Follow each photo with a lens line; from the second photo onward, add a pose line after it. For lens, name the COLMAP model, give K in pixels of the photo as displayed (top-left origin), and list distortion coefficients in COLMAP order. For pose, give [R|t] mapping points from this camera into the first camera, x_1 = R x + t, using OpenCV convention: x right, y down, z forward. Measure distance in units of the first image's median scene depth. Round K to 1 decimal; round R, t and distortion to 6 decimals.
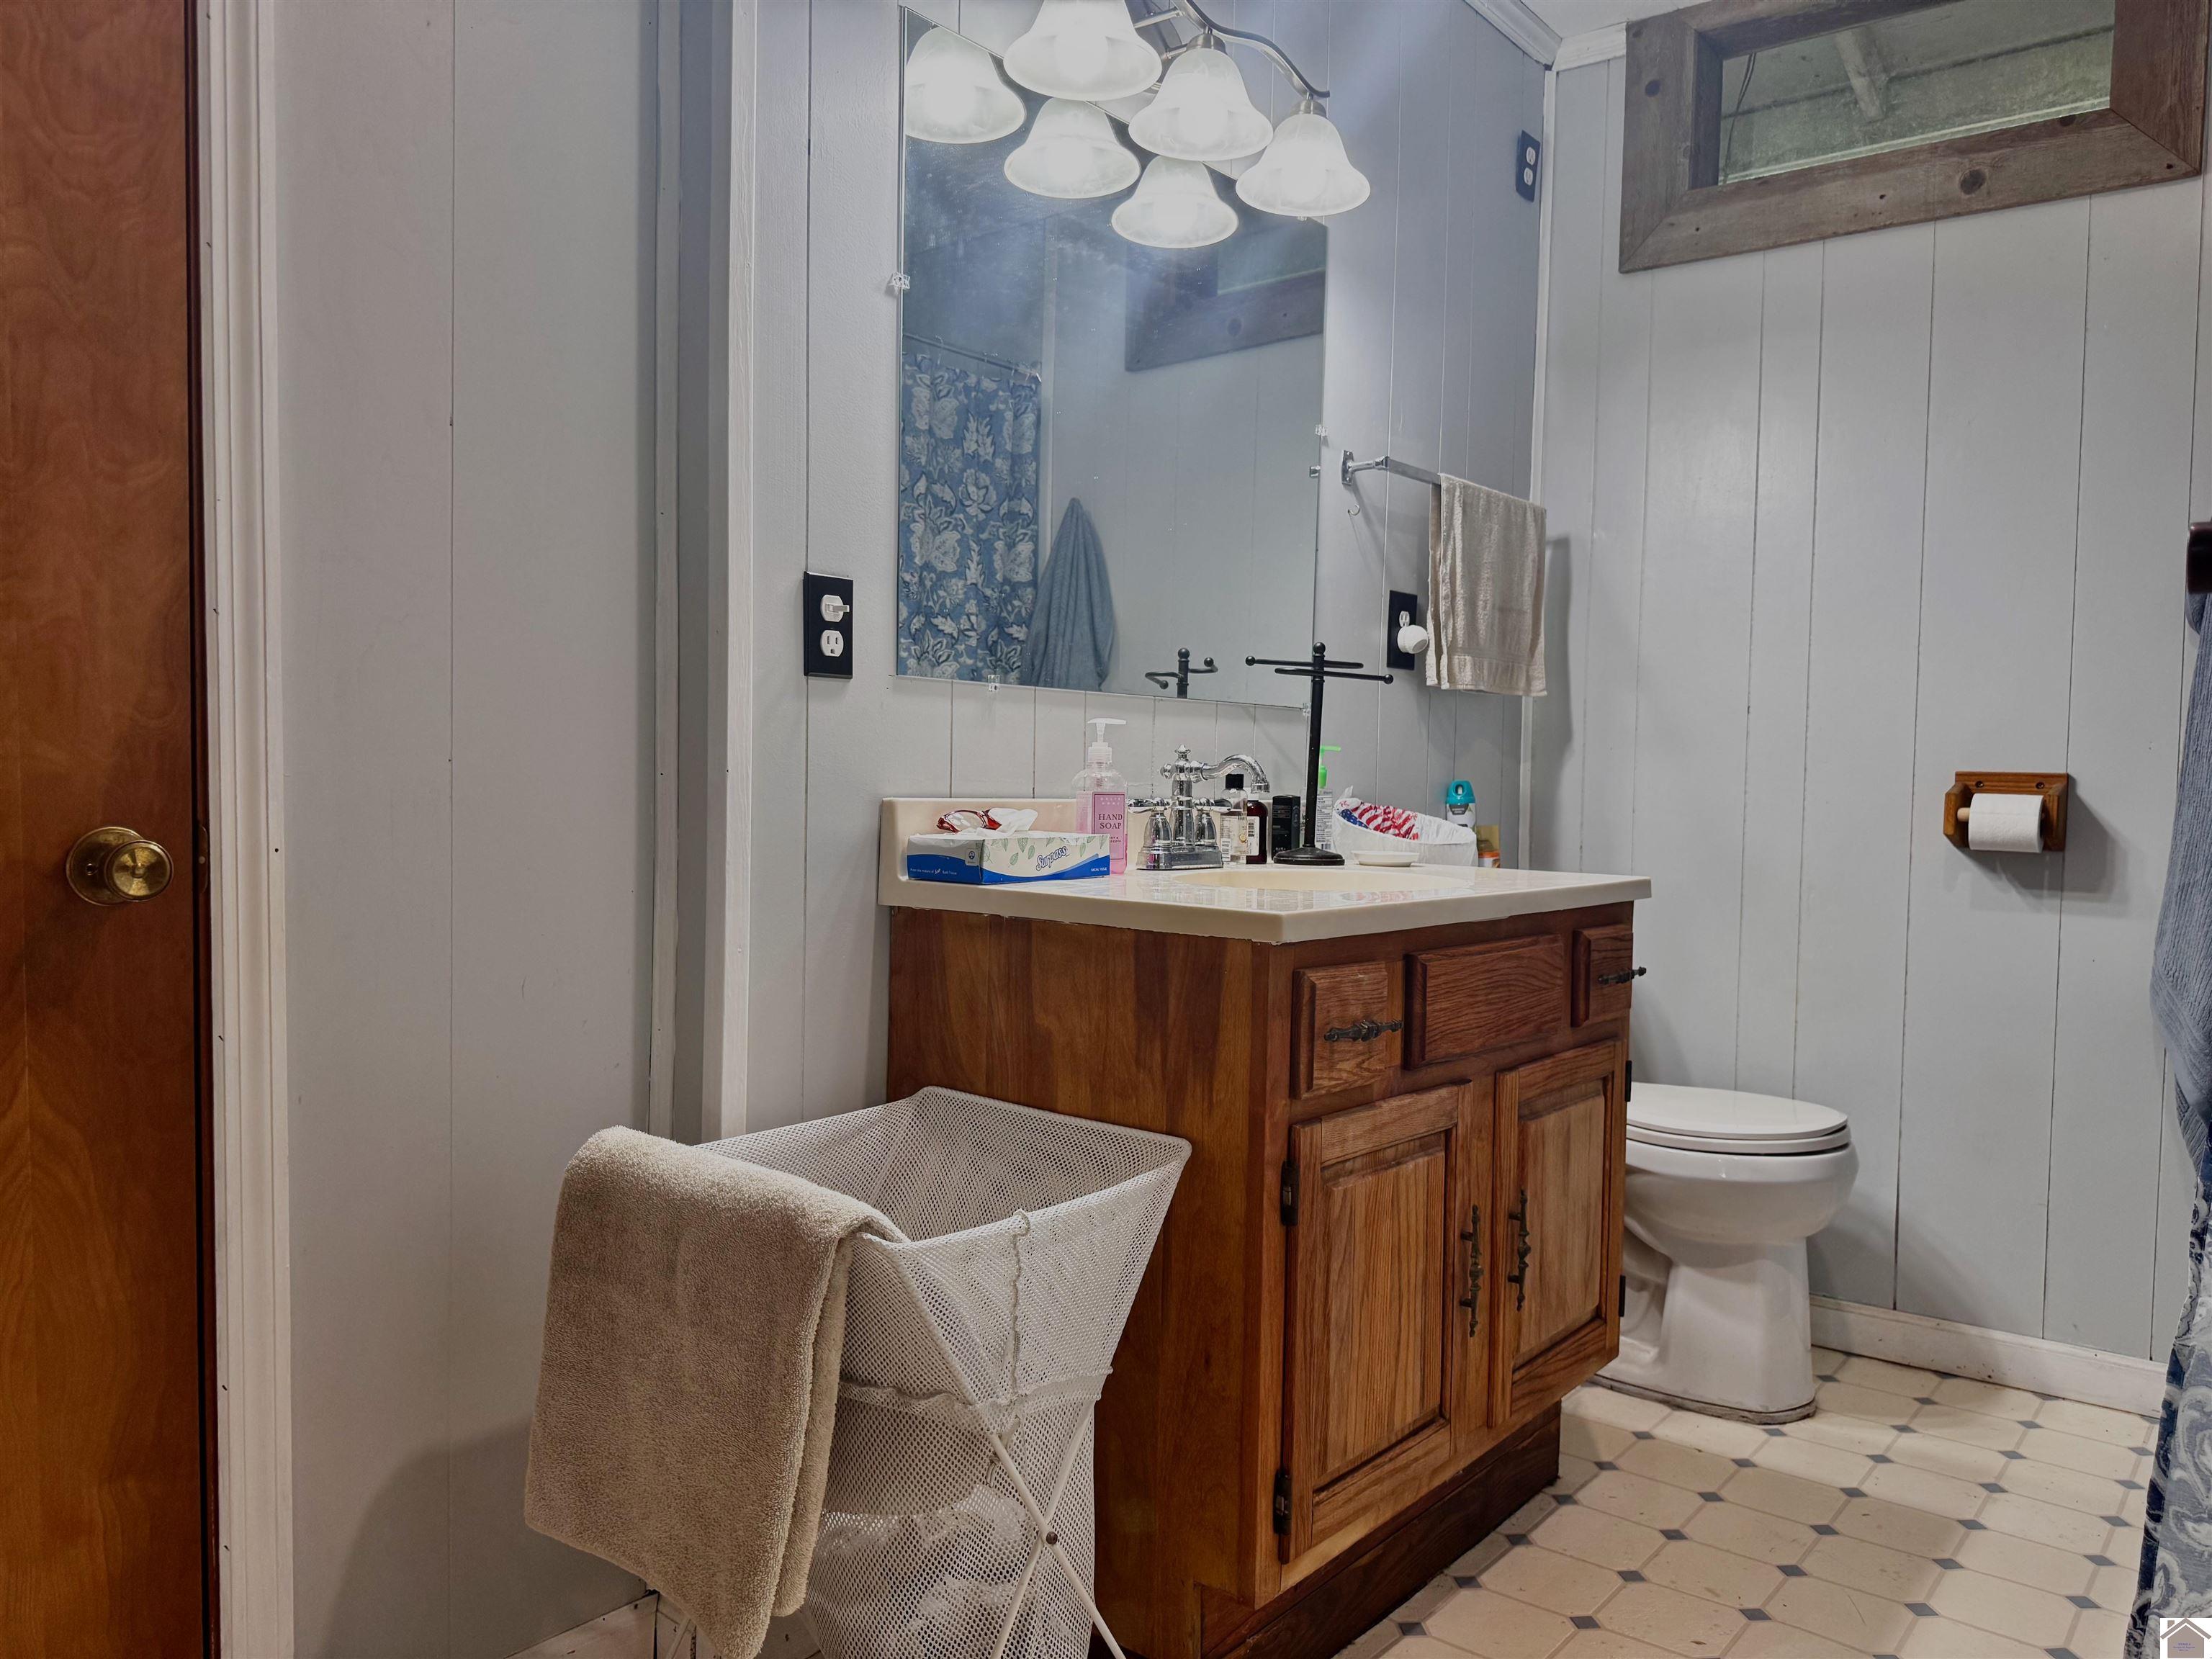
lens RADIAL K [[1576.7, 0, 1092.1], [0, 1576.7, 840.3], [0, 0, 1]] dist [0.042455, -0.038841]
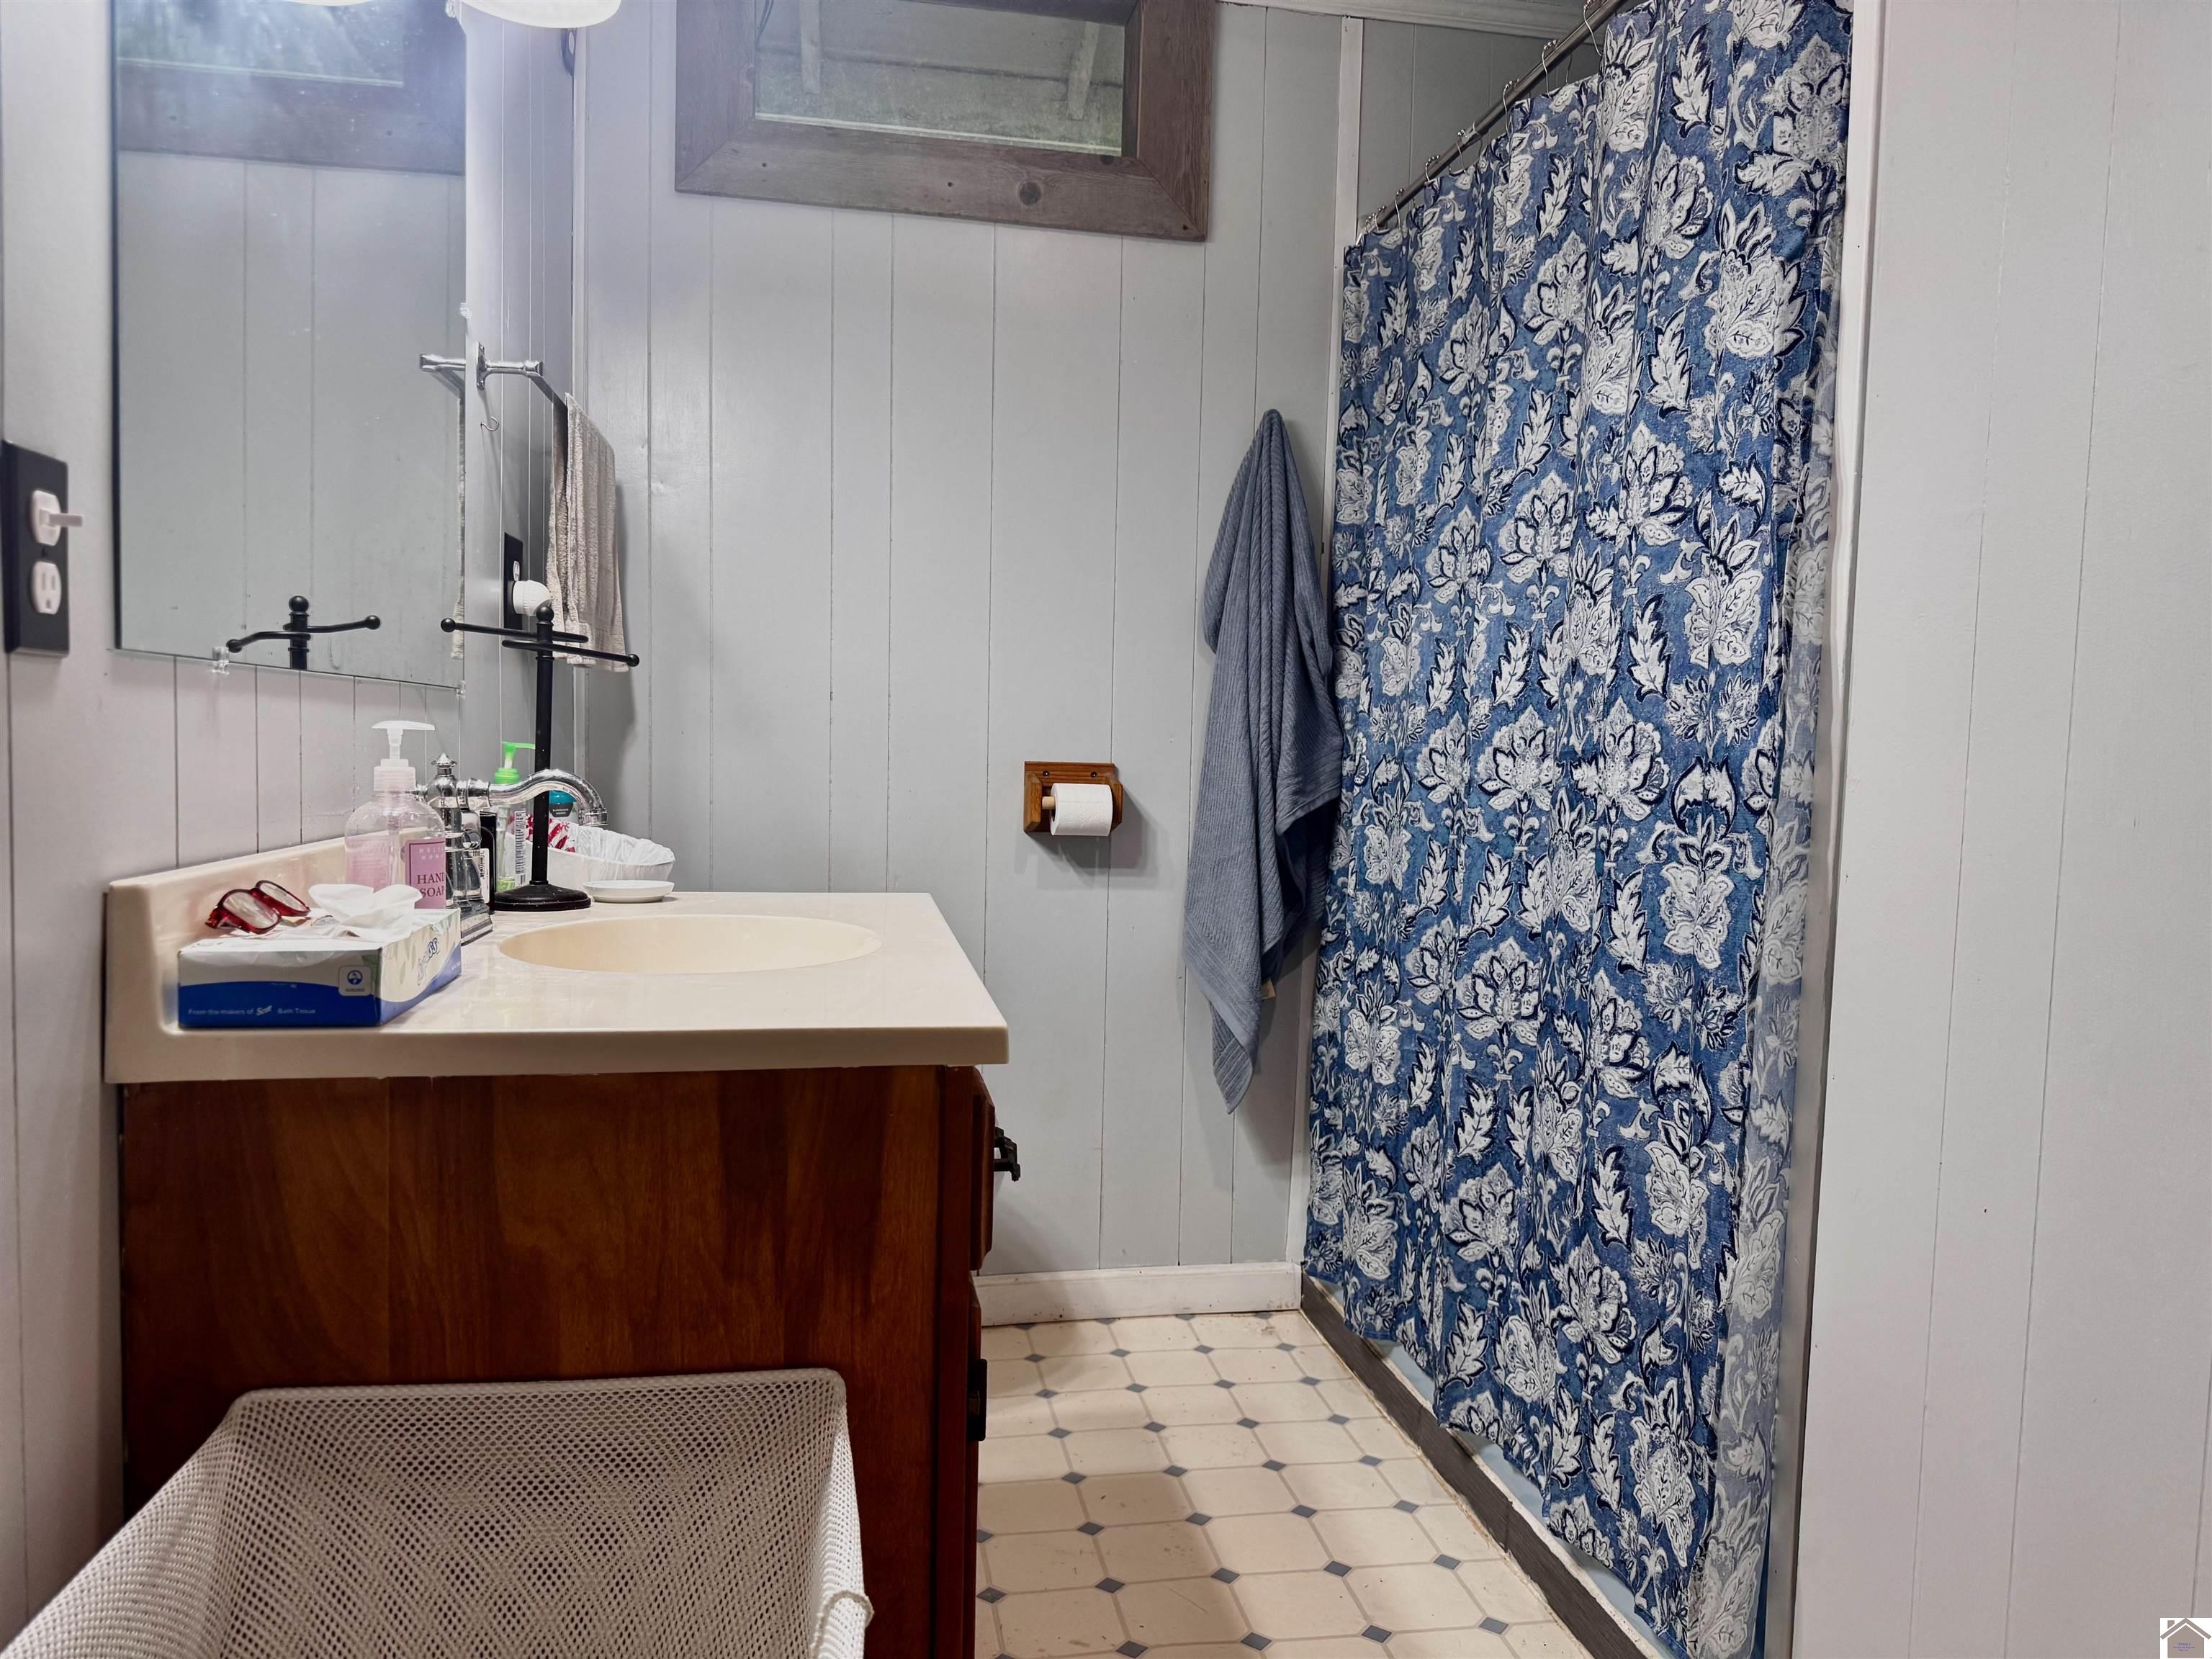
lens RADIAL K [[1576.7, 0, 1104.1], [0, 1576.7, 837.4], [0, 0, 1]] dist [0.042455, -0.038841]
pose [[0.659904, -0.051200, 0.749604, -0.233086], [0.024407, 0.998610, 0.046721, -0.043850], [-0.750954, -0.012535, 0.660236, 0.297663]]
